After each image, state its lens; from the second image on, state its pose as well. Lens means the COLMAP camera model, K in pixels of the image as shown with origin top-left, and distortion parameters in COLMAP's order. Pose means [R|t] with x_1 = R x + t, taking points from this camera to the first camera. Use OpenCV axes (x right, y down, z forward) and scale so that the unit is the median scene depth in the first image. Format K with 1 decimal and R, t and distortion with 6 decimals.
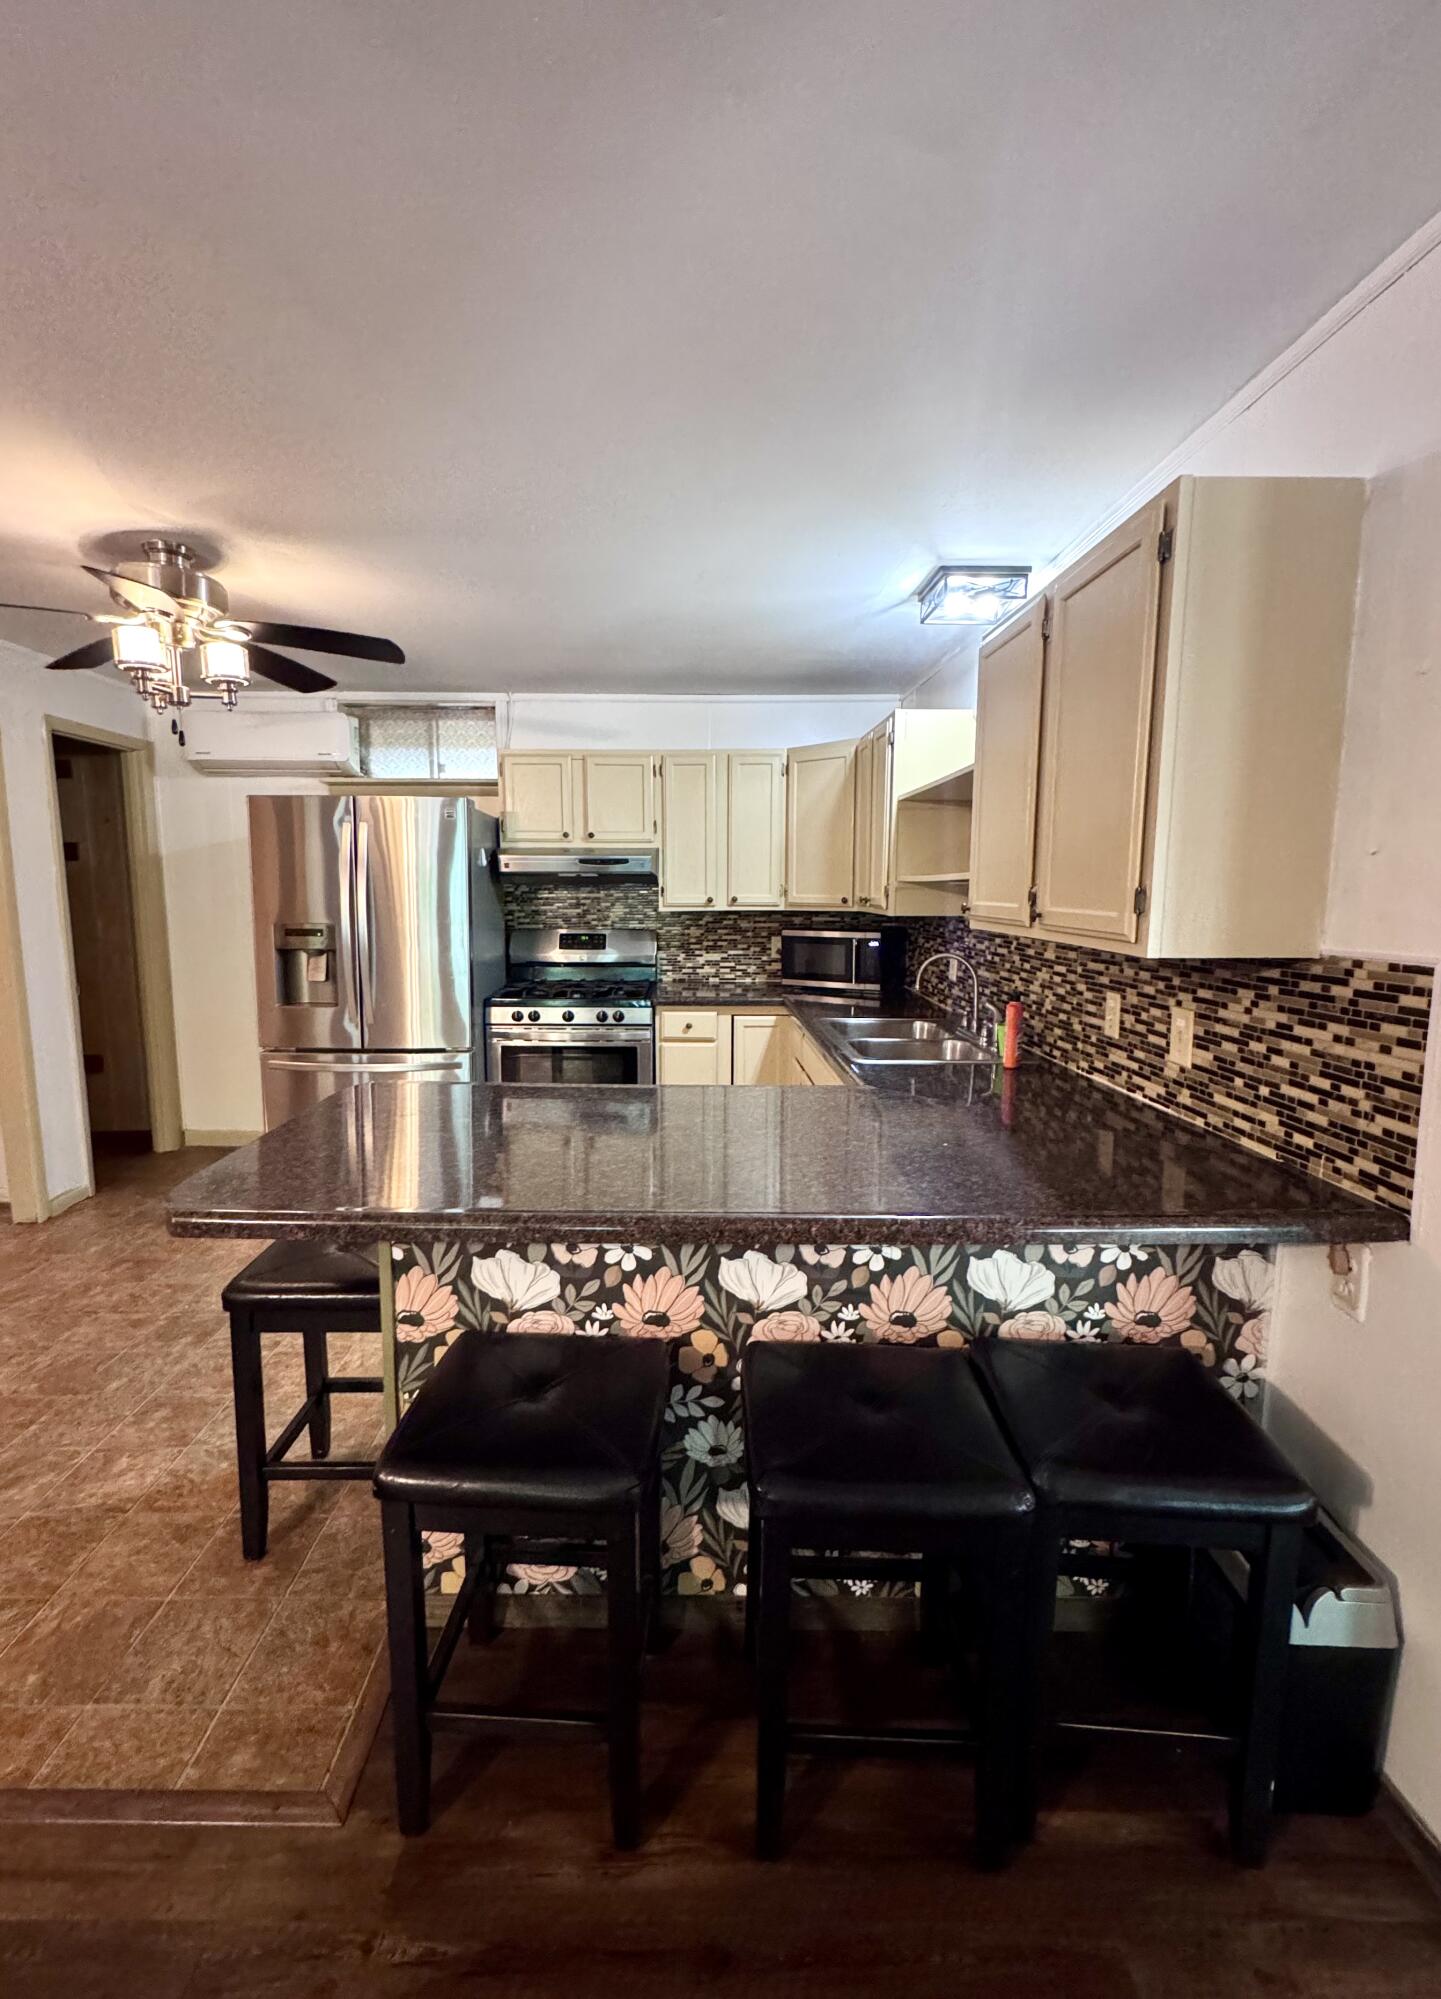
lens RADIAL K [[865.0, 0, 690.2], [0, 865.0, 996.3], [0, 0, 1]] dist [-0.002362, -0.000244]
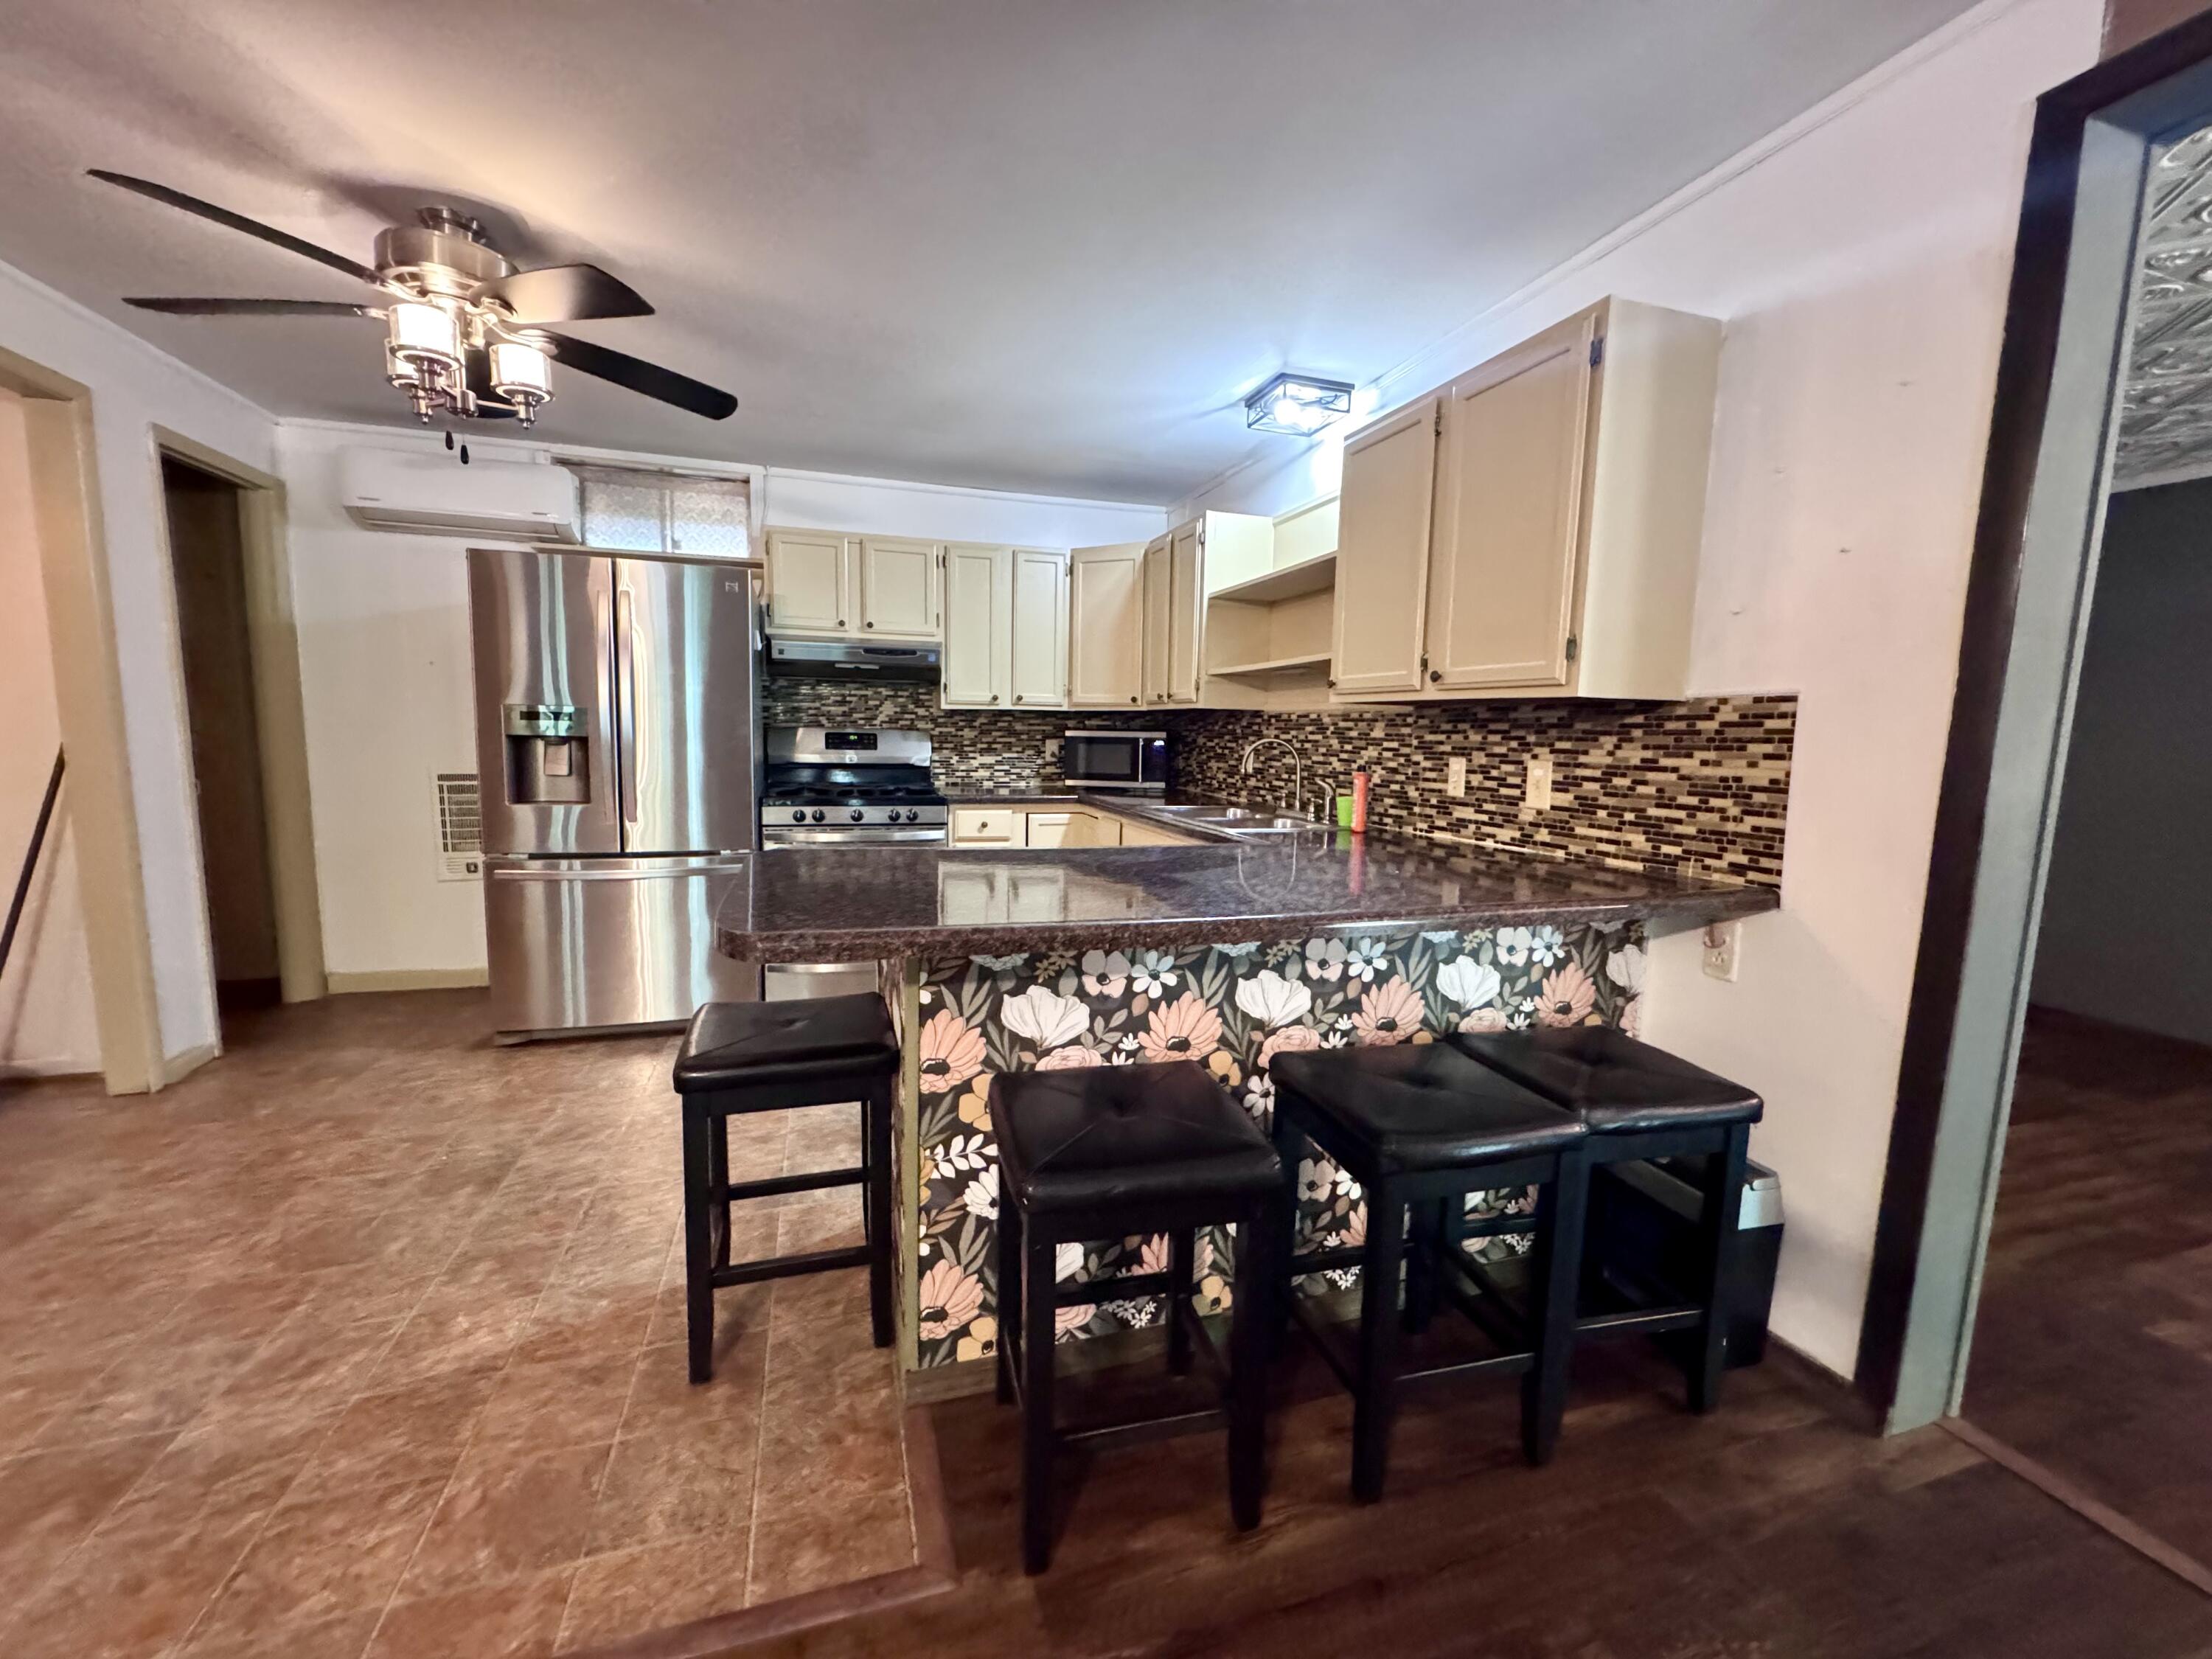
lens RADIAL K [[886.2, 0, 1101.8], [0, 886.2, 833.2], [0, 0, 1]] dist [-0.002627, 0.000130]
pose [[0.954205, -0.017338, 0.298652, -0.394201], [0.019522, 0.999800, -0.004333, 0.115710], [-0.298517, 0.009965, 0.954352, 0.025416]]
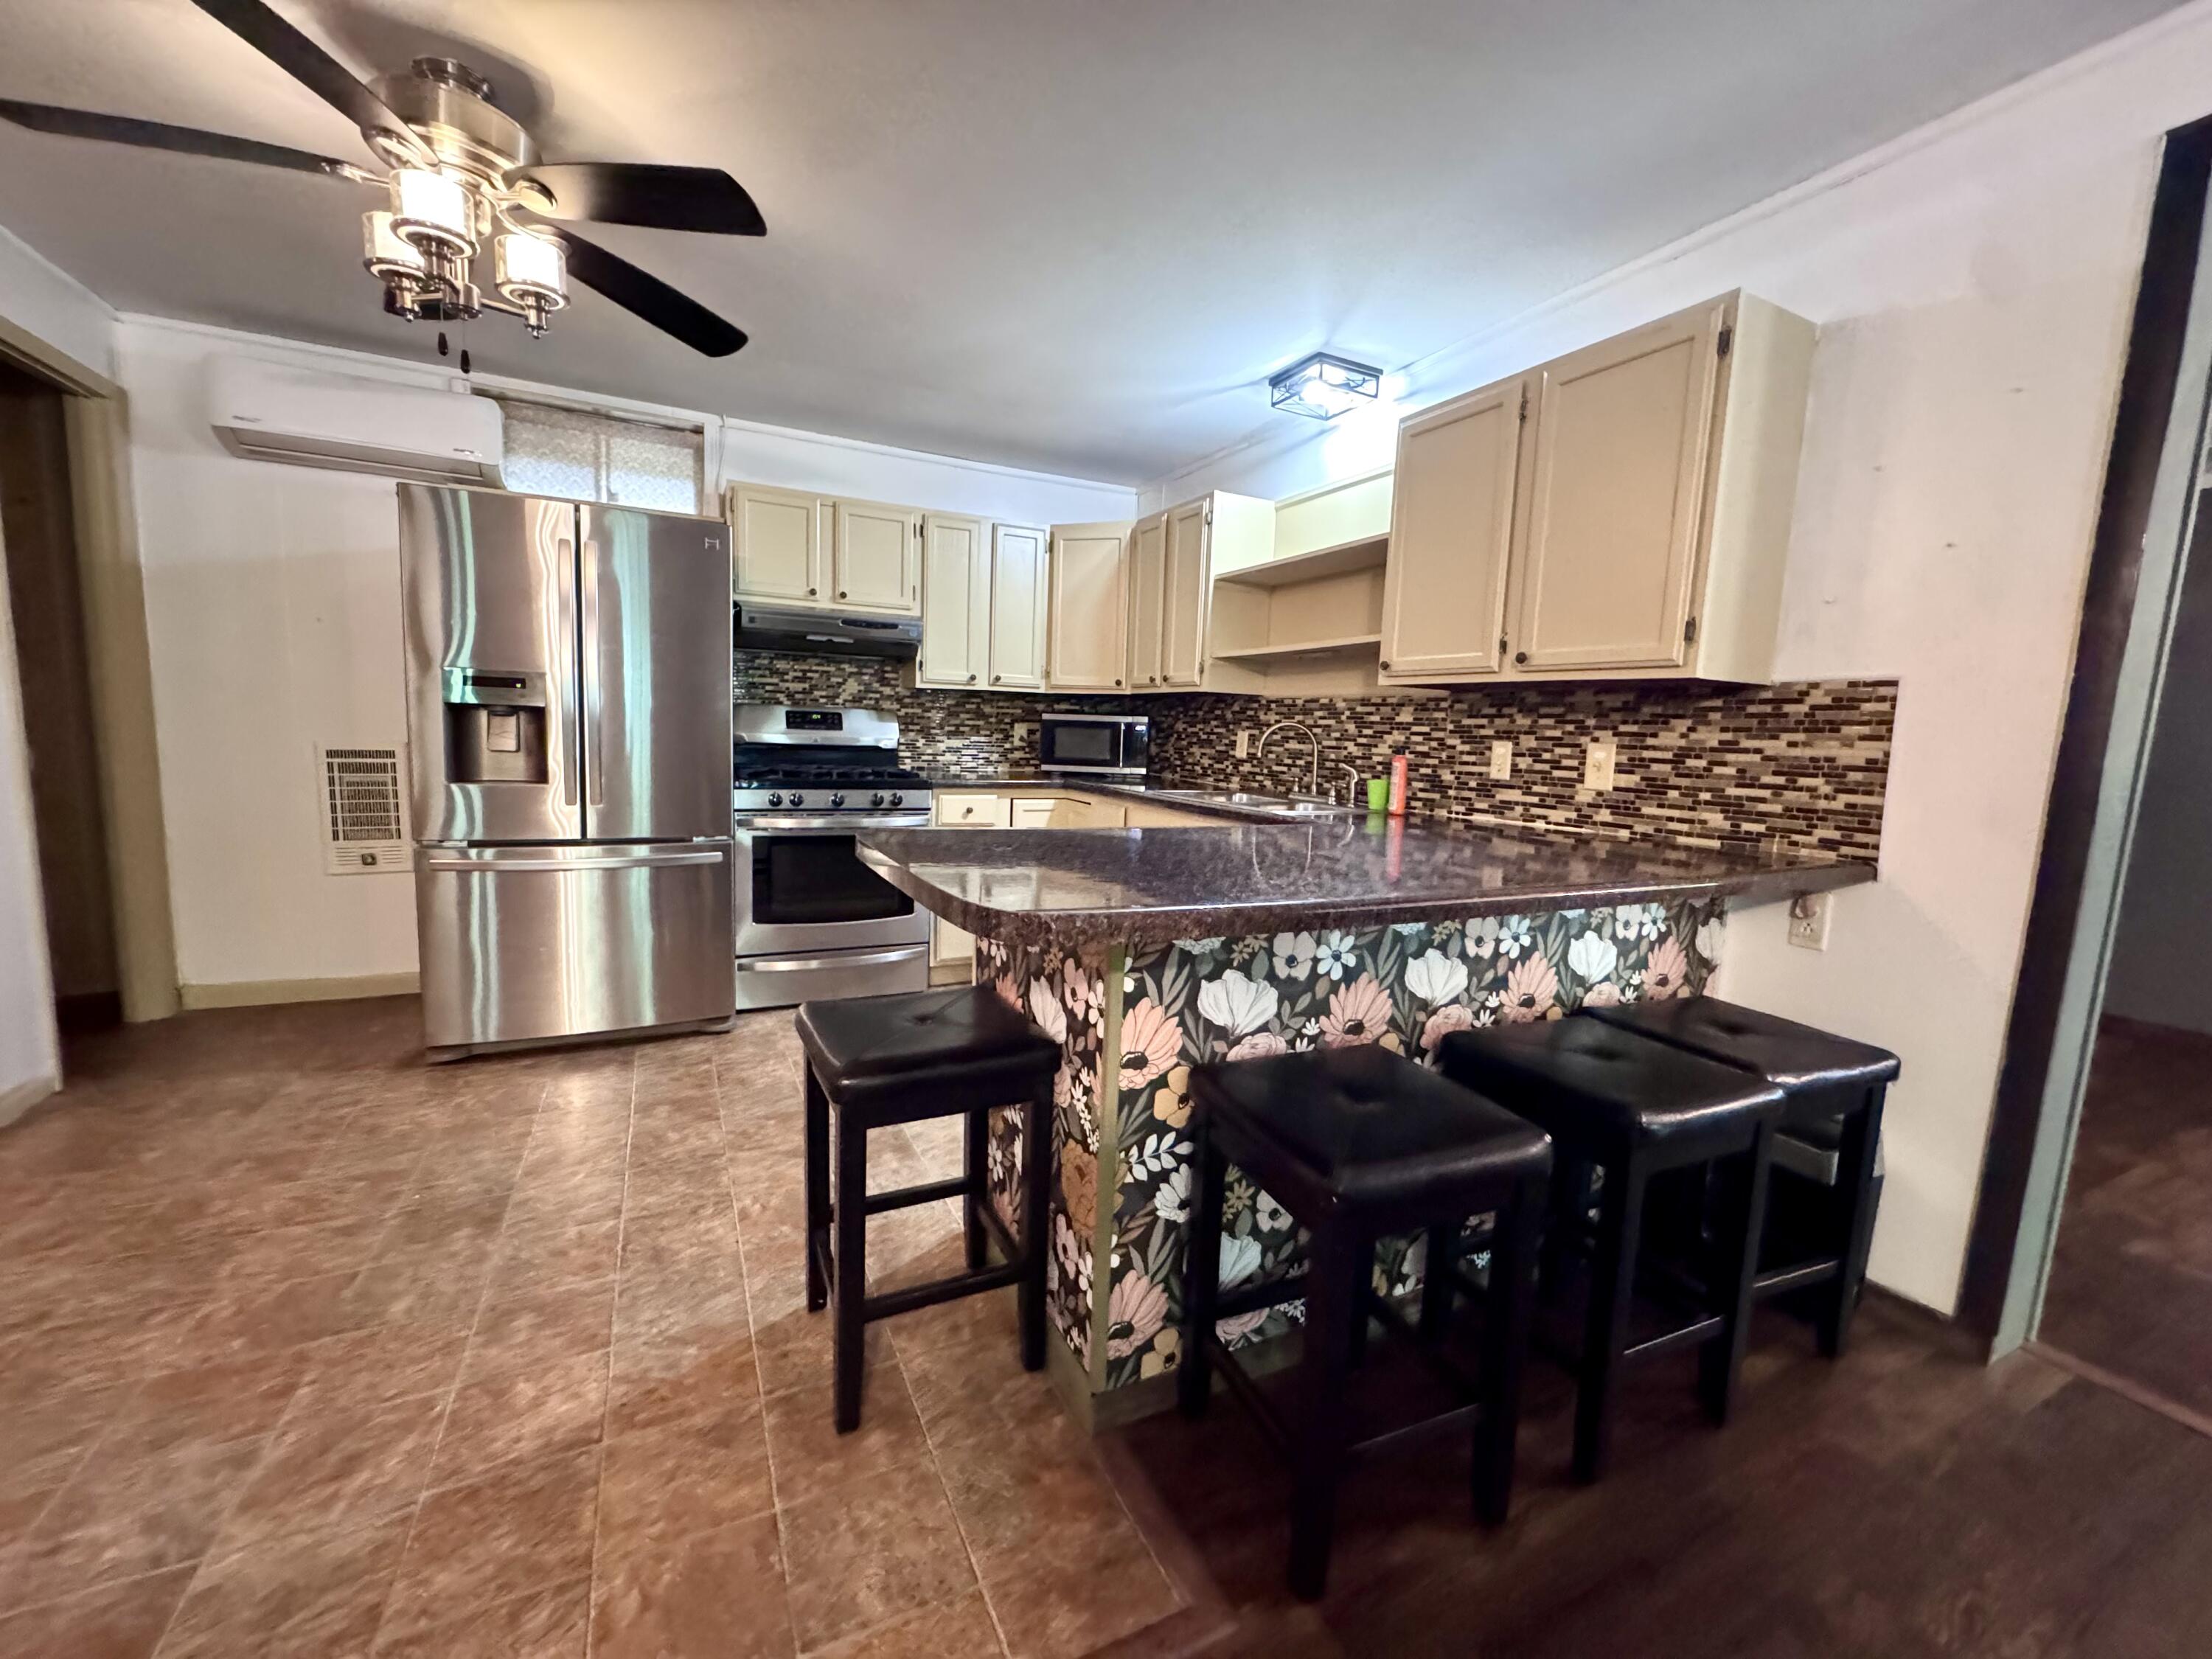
lens RADIAL K [[886.2, 0, 1101.8], [0, 886.2, 833.2], [0, 0, 1]] dist [-0.002627, 0.000130]
pose [[0.896552, -0.021473, 0.442417, -0.668370], [0.021207, 0.999760, 0.005547, 0.128829], [-0.442430, 0.004410, 0.896792, 0.205614]]
